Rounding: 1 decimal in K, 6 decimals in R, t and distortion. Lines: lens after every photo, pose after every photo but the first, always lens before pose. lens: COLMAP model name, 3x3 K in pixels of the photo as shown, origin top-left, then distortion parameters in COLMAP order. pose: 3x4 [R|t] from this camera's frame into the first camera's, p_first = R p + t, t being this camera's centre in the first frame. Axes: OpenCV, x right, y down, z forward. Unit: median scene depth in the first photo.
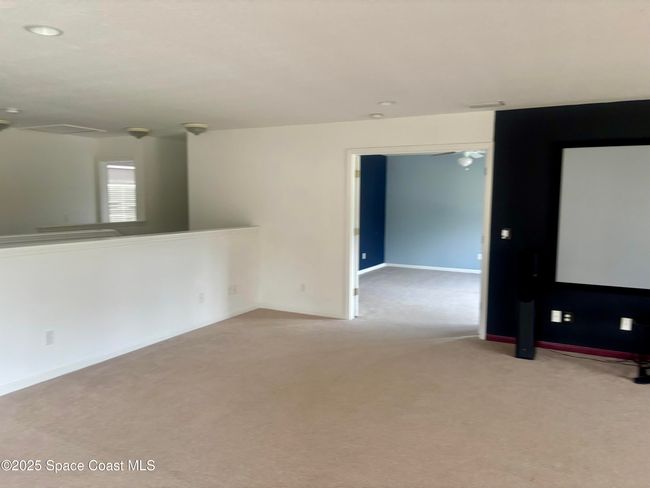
lens RADIAL K [[489.0, 0, 318.8], [0, 489.0, 243.8], [0, 0, 1]] dist [0.037105, -0.030865]
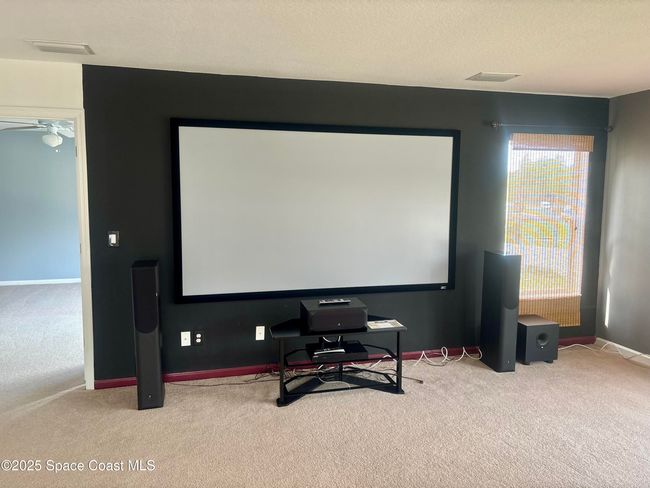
lens RADIAL K [[488.1, 0, 332.7], [0, 488.1, 231.7], [0, 0, 1]] dist [0.042417, -0.045153]
pose [[0.719004, -0.062506, 0.692190, 0.113032], [0.067198, 0.997534, 0.020278, -0.024428], [-0.691750, 0.031934, 0.721431, 0.253728]]
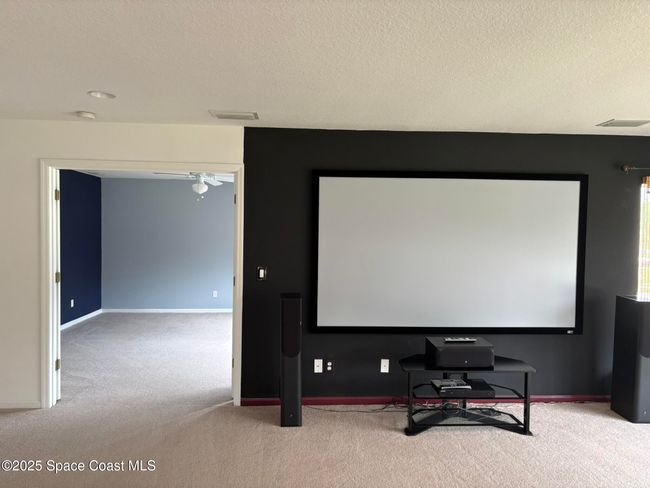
lens RADIAL K [[489.0, 0, 318.8], [0, 489.0, 243.8], [0, 0, 1]] dist [0.037105, -0.030865]
pose [[0.844781, -0.013034, 0.534953, 0.018606], [0.045700, 0.997808, -0.047856, -0.027828], [-0.533157, 0.064875, 0.843525, 0.242560]]
